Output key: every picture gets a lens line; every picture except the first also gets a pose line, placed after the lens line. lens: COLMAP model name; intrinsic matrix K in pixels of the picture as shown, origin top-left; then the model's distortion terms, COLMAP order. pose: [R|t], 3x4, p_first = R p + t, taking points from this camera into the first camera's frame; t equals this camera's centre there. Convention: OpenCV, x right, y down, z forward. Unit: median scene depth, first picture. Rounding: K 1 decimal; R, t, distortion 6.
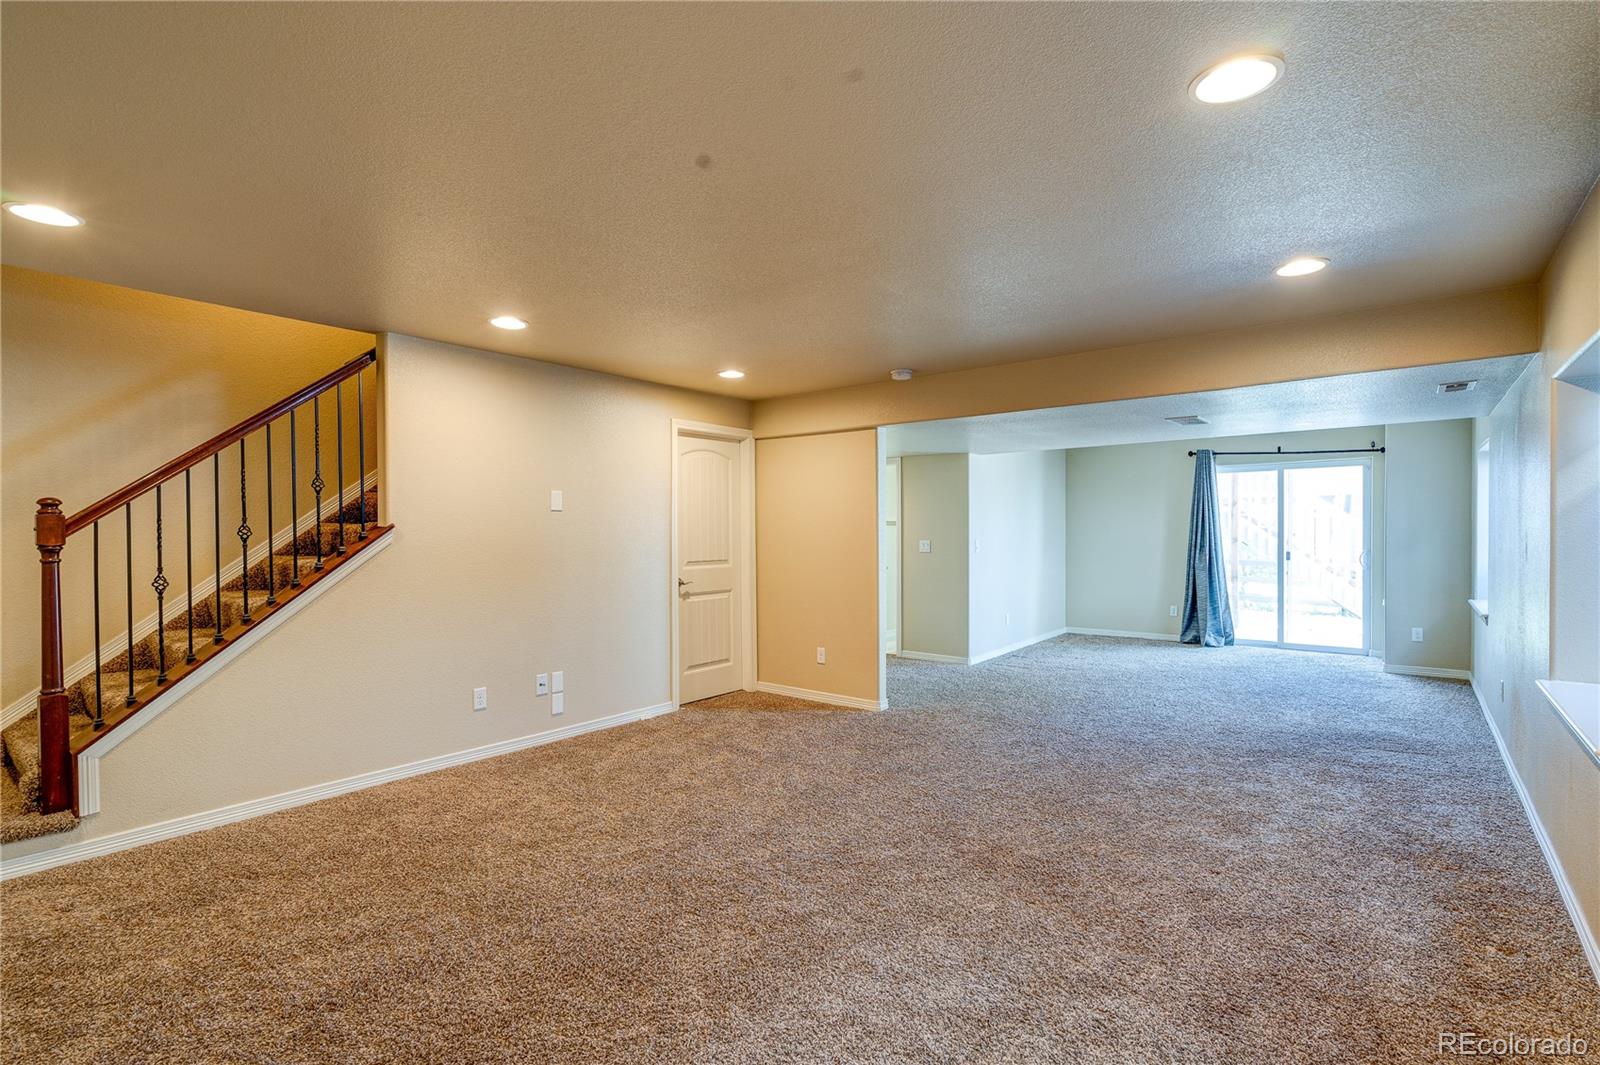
lens RADIAL K [[759.0, 0, 799.0], [0, 759.0, 533.6], [0, 0, 1]] dist [-0.003437, -0.000007]
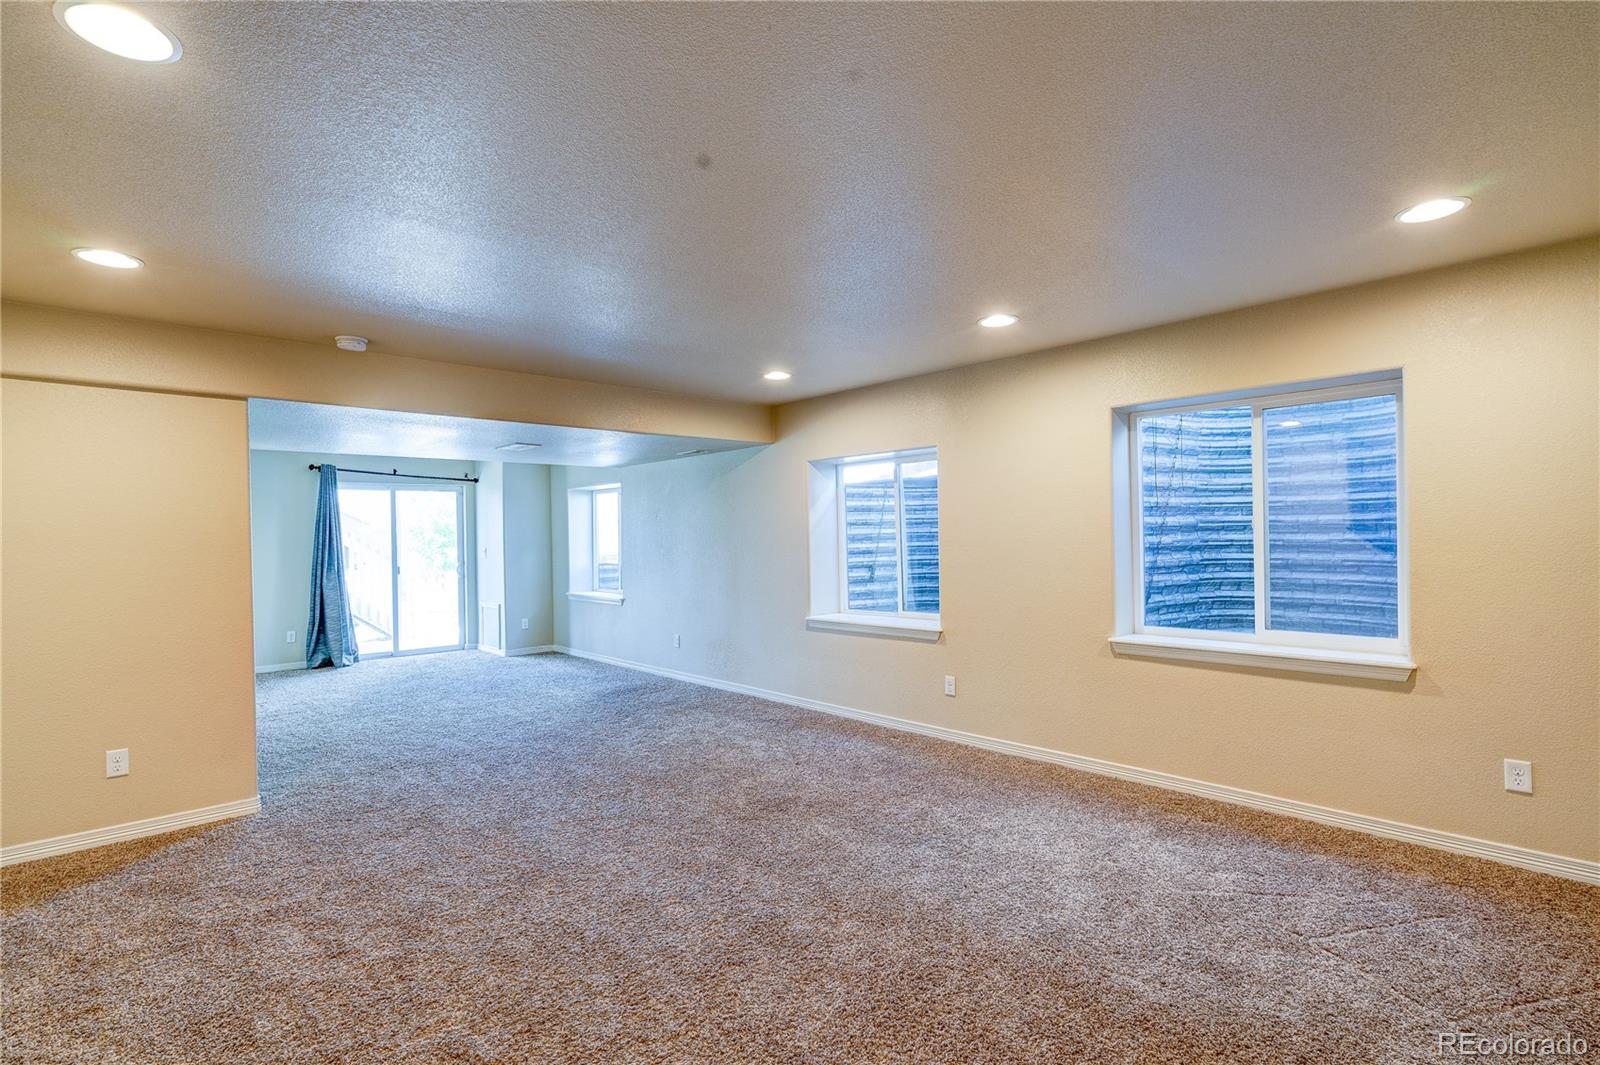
lens RADIAL K [[759.0, 0, 799.2], [0, 759.0, 535.5], [0, 0, 1]] dist [-0.003437, -0.000007]
pose [[0.127549, 0.005610, 0.991816, -0.357813], [0.021077, 0.999743, -0.008366, 0.000594], [-0.991608, 0.021971, 0.127398, 0.293632]]
